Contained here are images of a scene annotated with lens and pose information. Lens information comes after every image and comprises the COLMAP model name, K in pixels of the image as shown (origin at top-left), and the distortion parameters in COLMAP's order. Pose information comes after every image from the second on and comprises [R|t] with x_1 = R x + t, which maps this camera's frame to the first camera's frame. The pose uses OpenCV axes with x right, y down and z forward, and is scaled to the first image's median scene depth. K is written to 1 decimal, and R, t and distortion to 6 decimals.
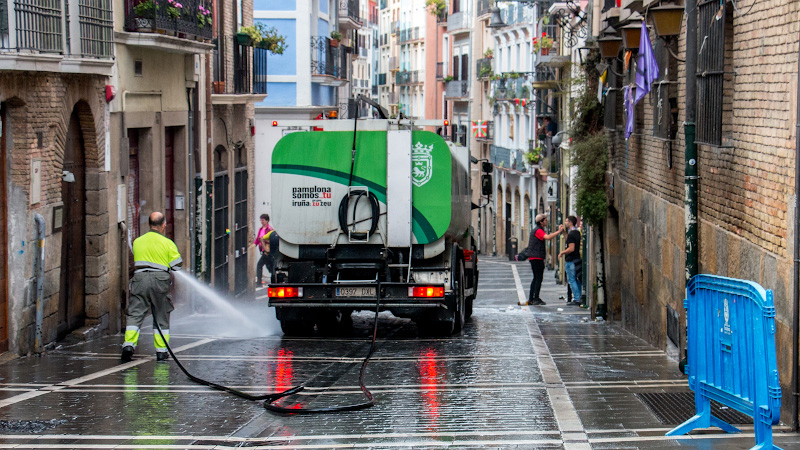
lens RADIAL K [[1996.9, 0, 370.1], [0, 1996.9, 238.7], [0, 0, 1]] dist [0.952643, -0.226441]
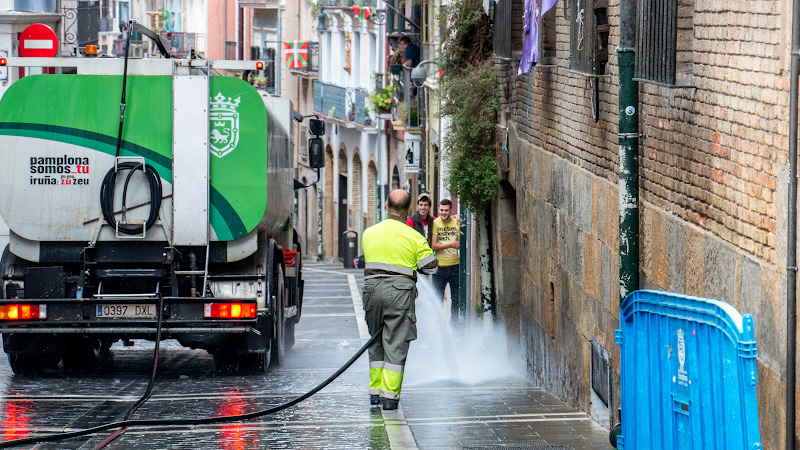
lens RADIAL K [[2867.5, 0, 400.0], [0, 2867.5, 225.0], [0, 0, 1]] dist [0.936985, 0.139332]
pose [[0.996256, 0.003073, 0.086399, 0.010222], [-0.002815, 0.999991, -0.003106, 0.000433], [-0.086408, 0.002852, 0.996256, 0.118278]]
